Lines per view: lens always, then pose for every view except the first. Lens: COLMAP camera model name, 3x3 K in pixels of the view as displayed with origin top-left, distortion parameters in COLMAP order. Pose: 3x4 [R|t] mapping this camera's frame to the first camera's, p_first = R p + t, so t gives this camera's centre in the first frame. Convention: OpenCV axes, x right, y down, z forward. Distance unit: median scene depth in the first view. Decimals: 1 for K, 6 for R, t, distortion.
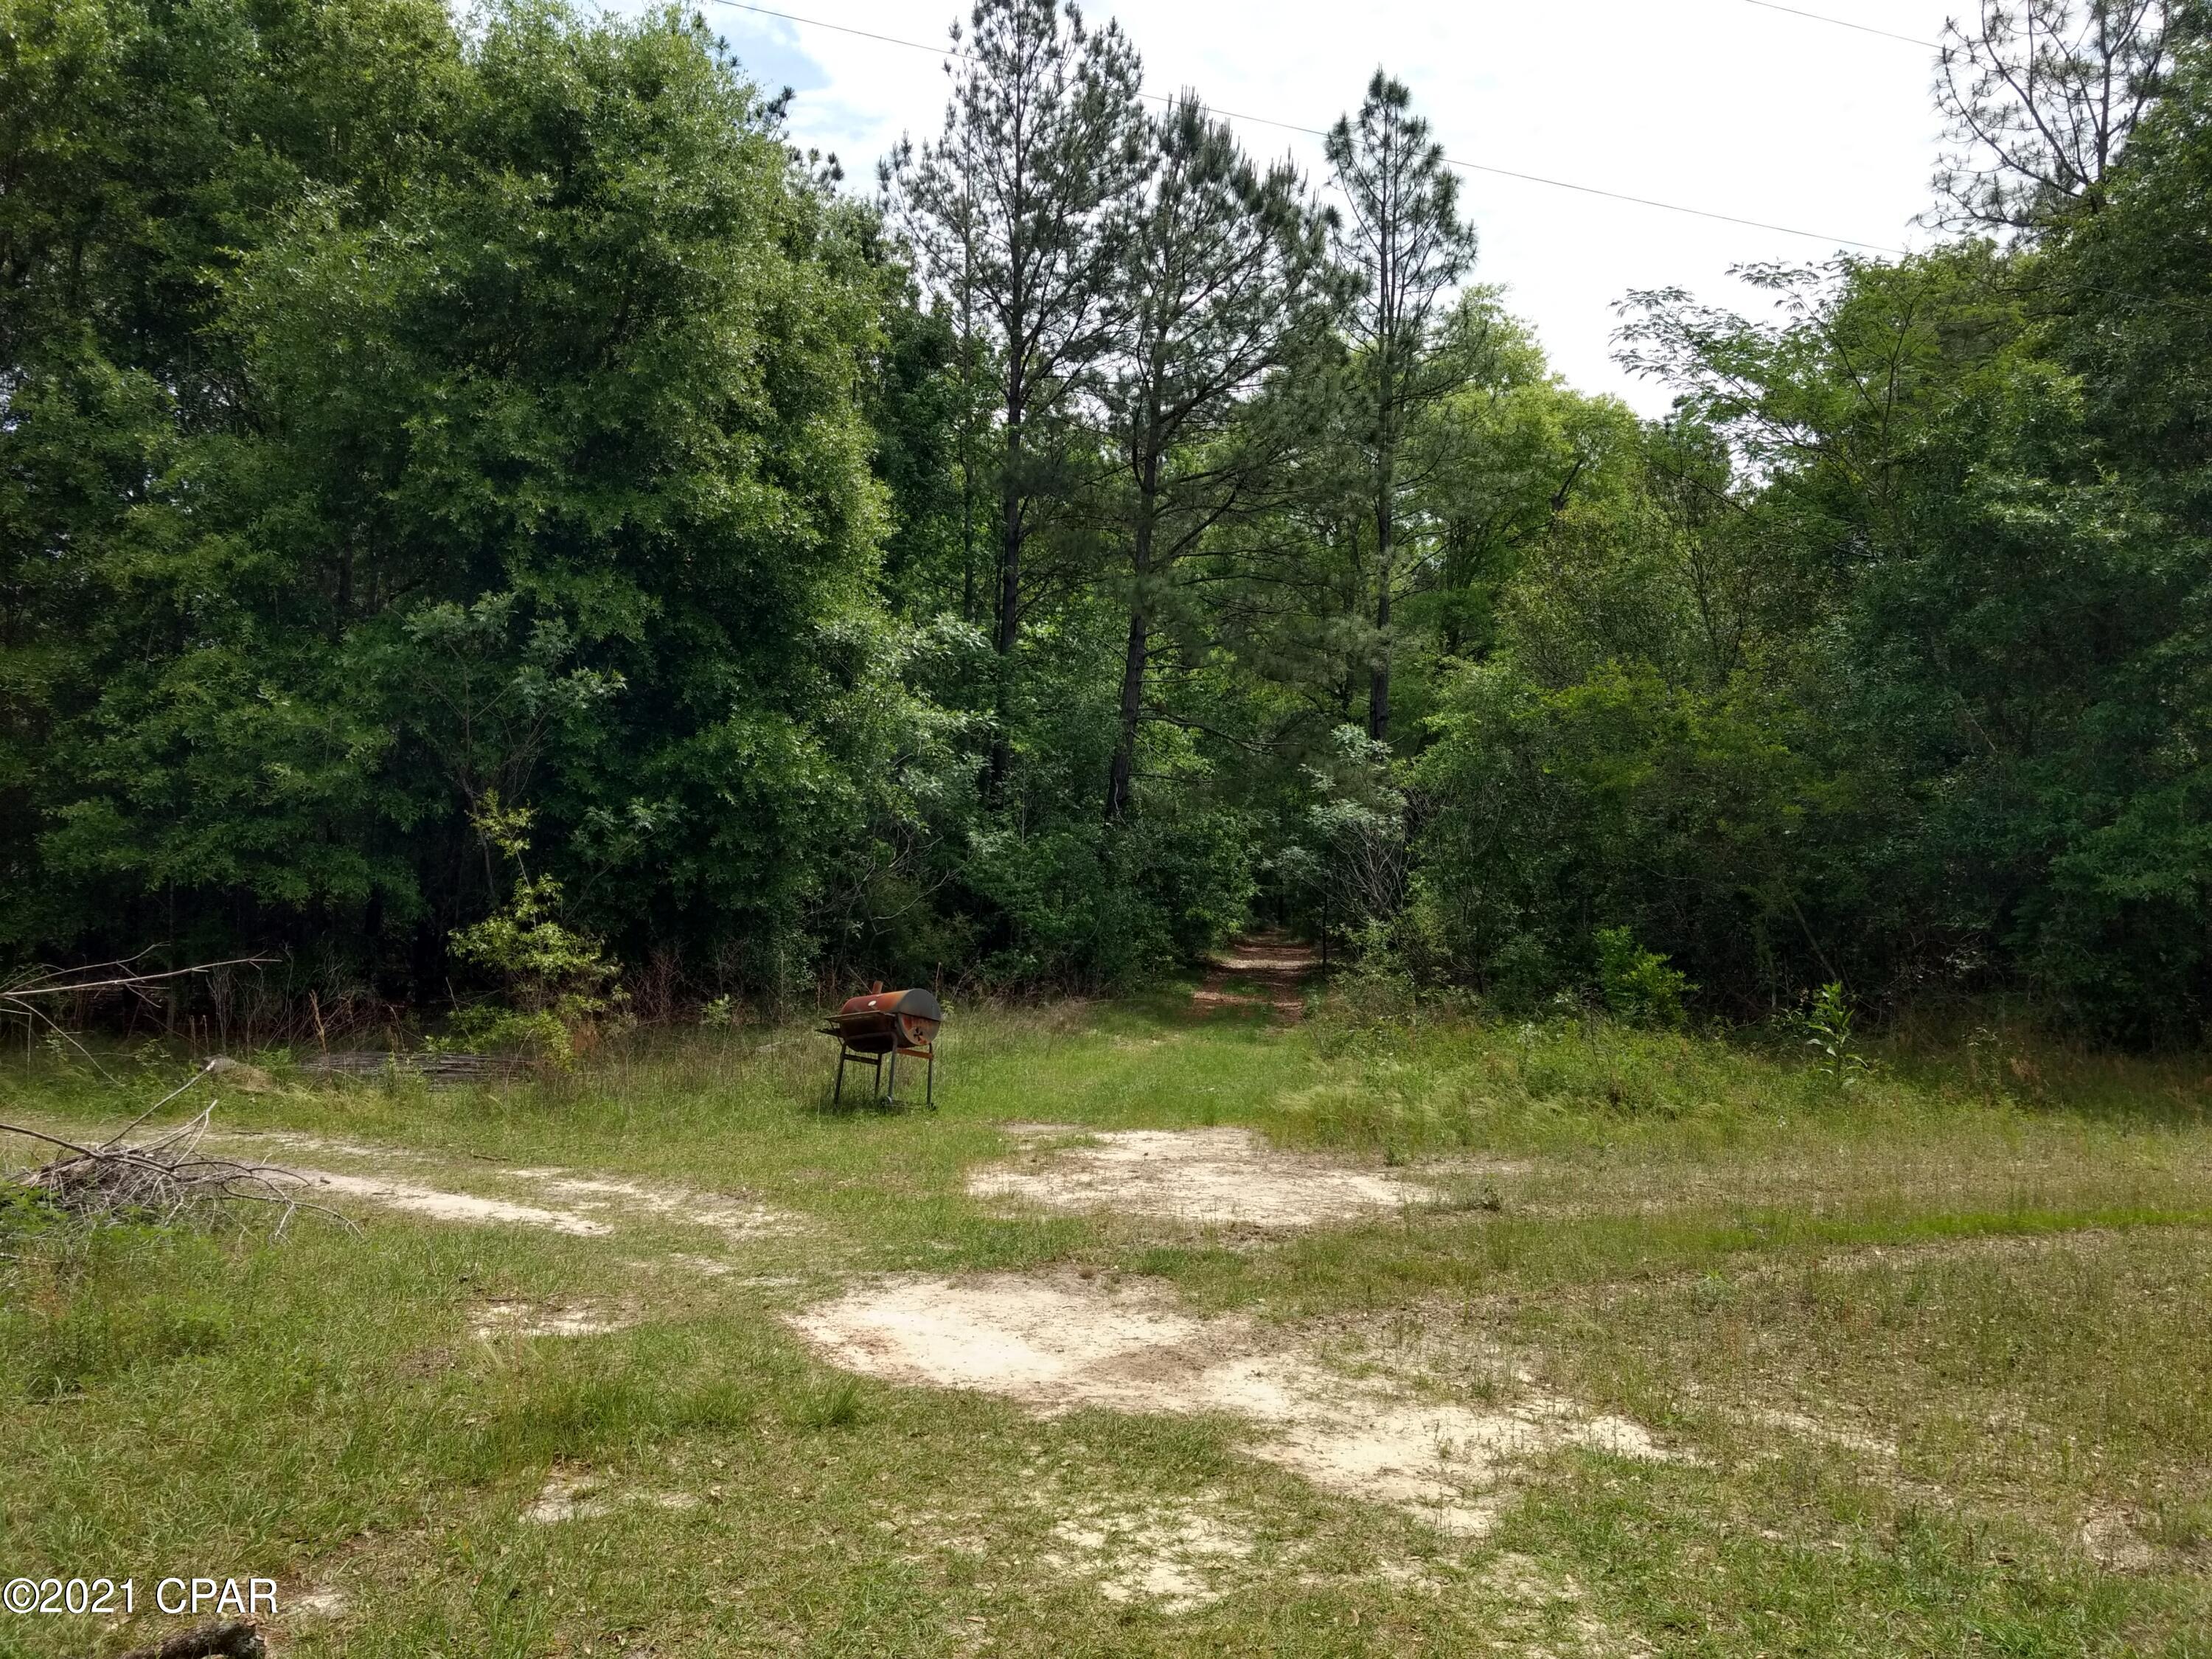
lens RADIAL K [[1141.1, 0, 1106.0], [0, 1141.1, 829.5], [0, 0, 1]] dist [0.000272, 0.000013]
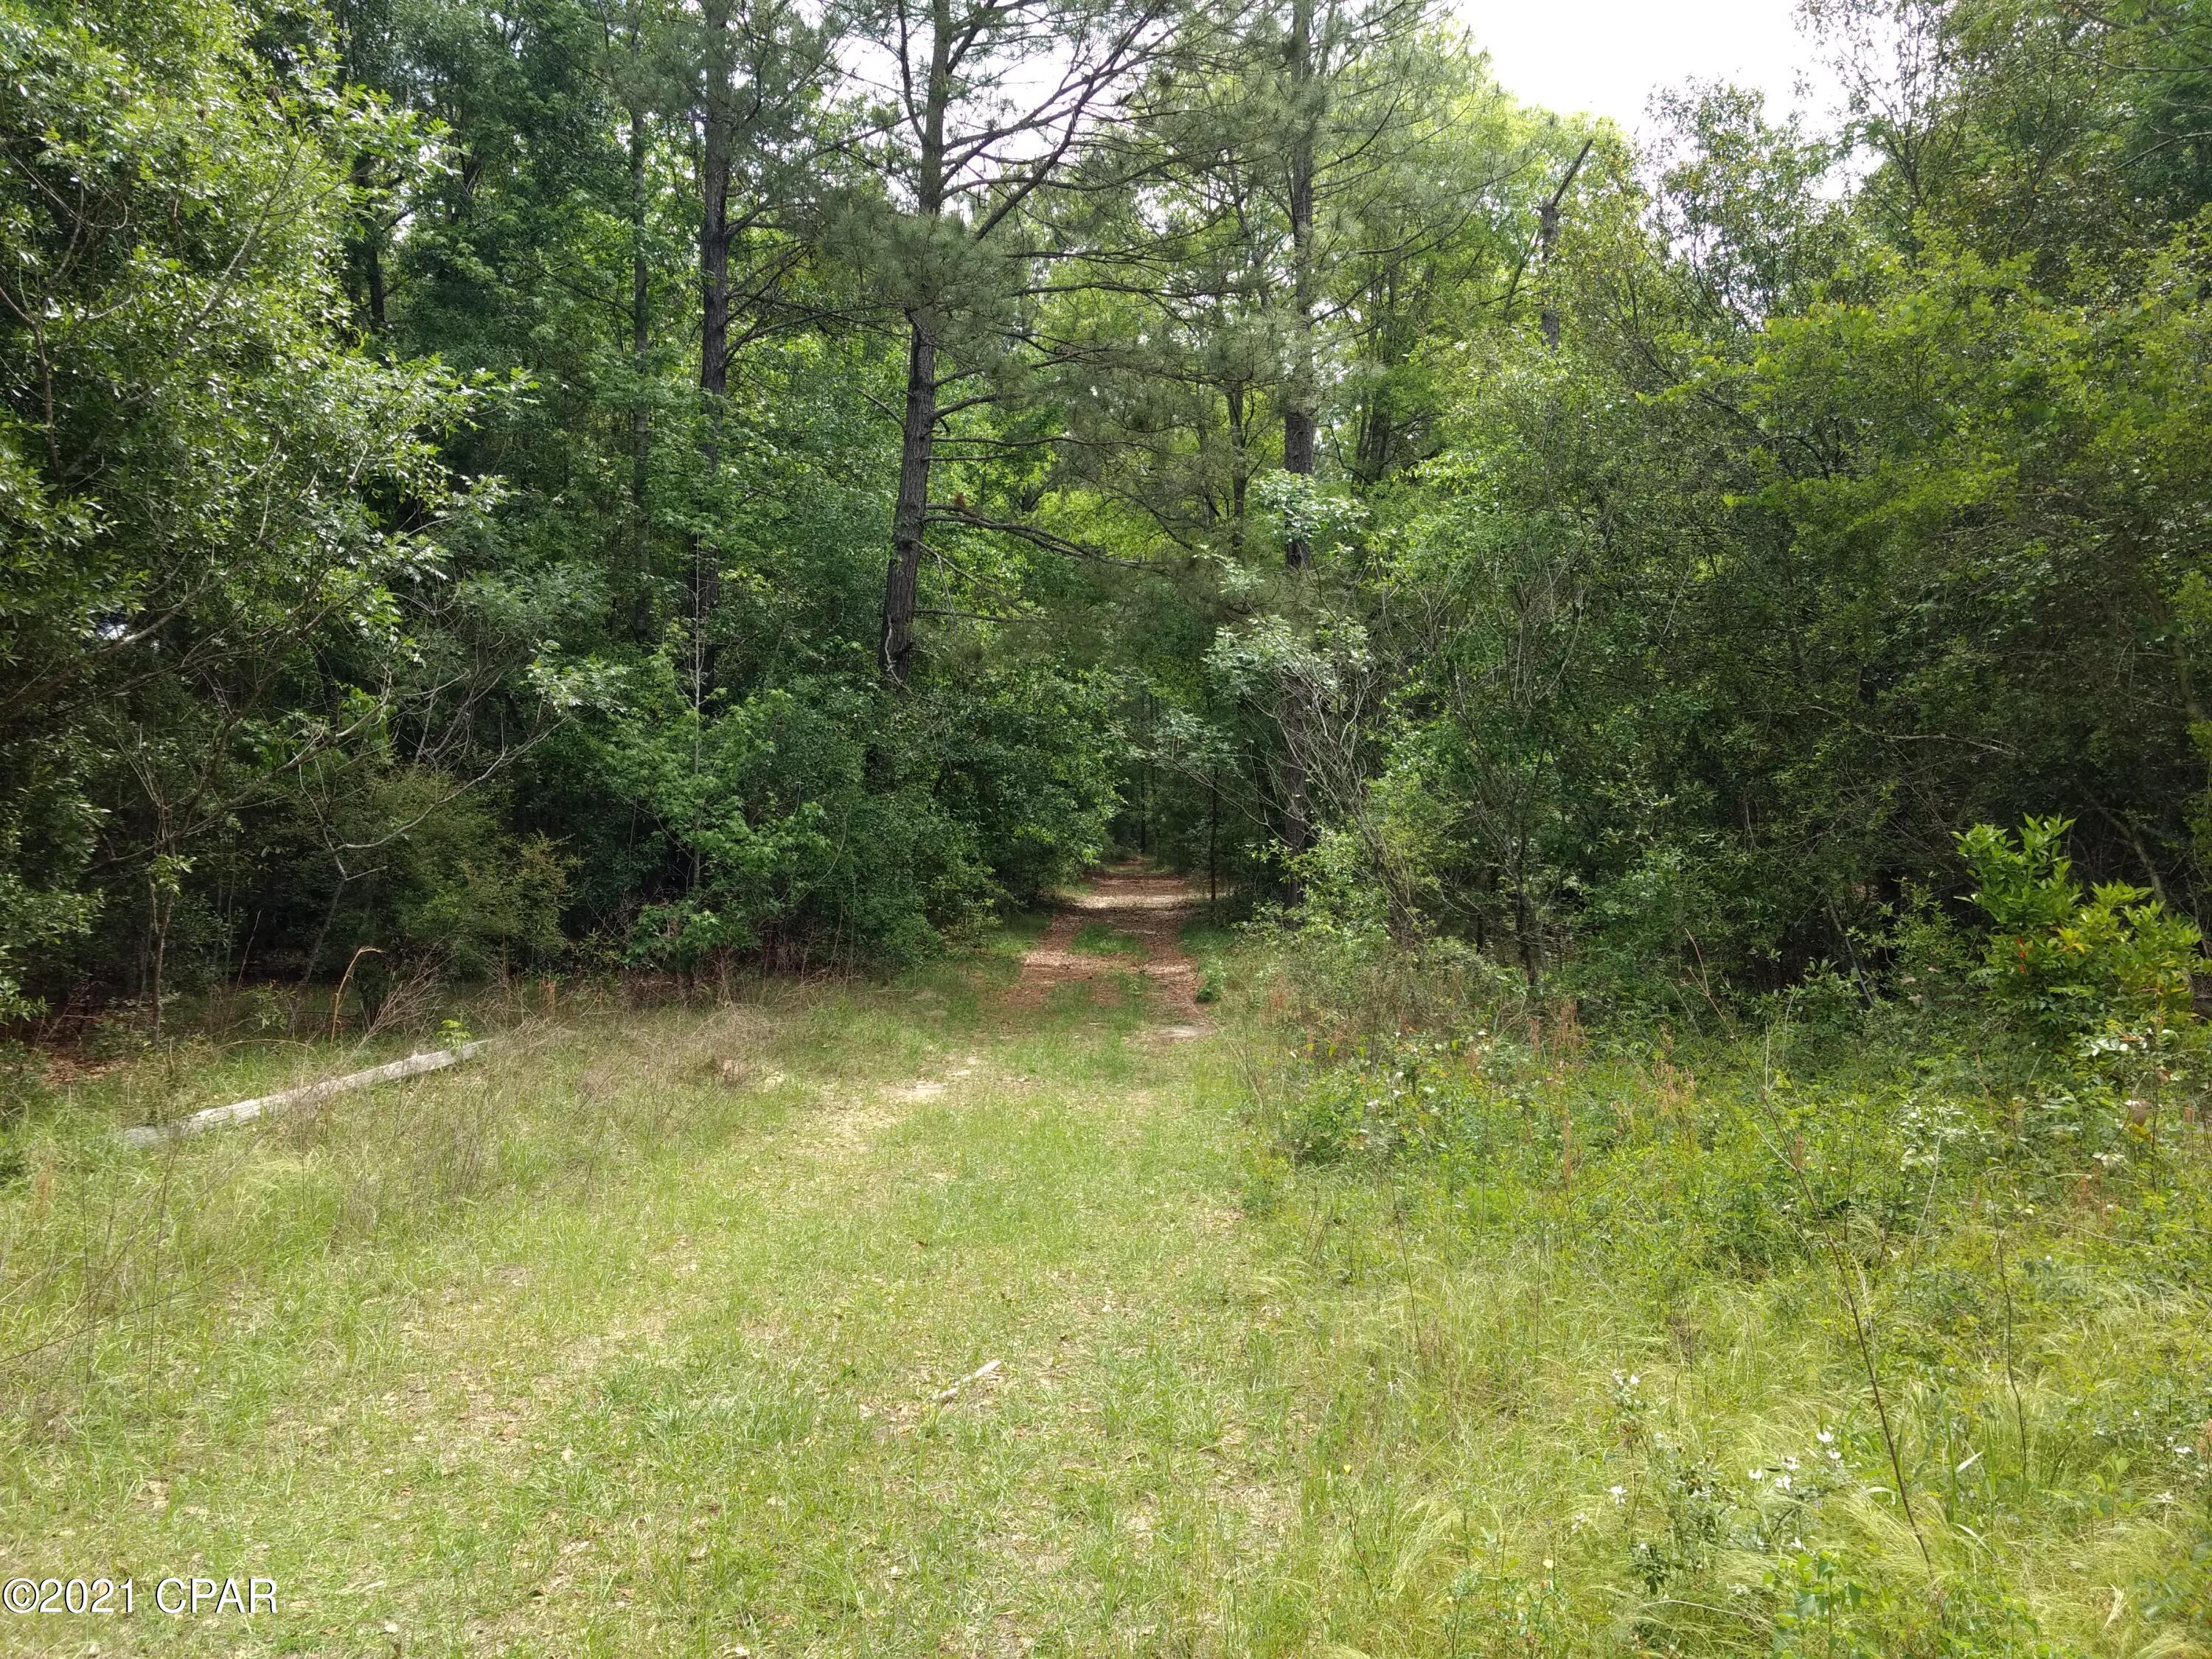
lens RADIAL K [[1141.1, 0, 1106.0], [0, 1141.1, 829.5], [0, 0, 1]] dist [0.000272, 0.000013]
pose [[0.992287, -0.022322, 0.121939, 0.046909], [0.015028, 0.998060, 0.060413, 0.034914], [-0.123051, -0.058115, 0.990697, 0.371055]]
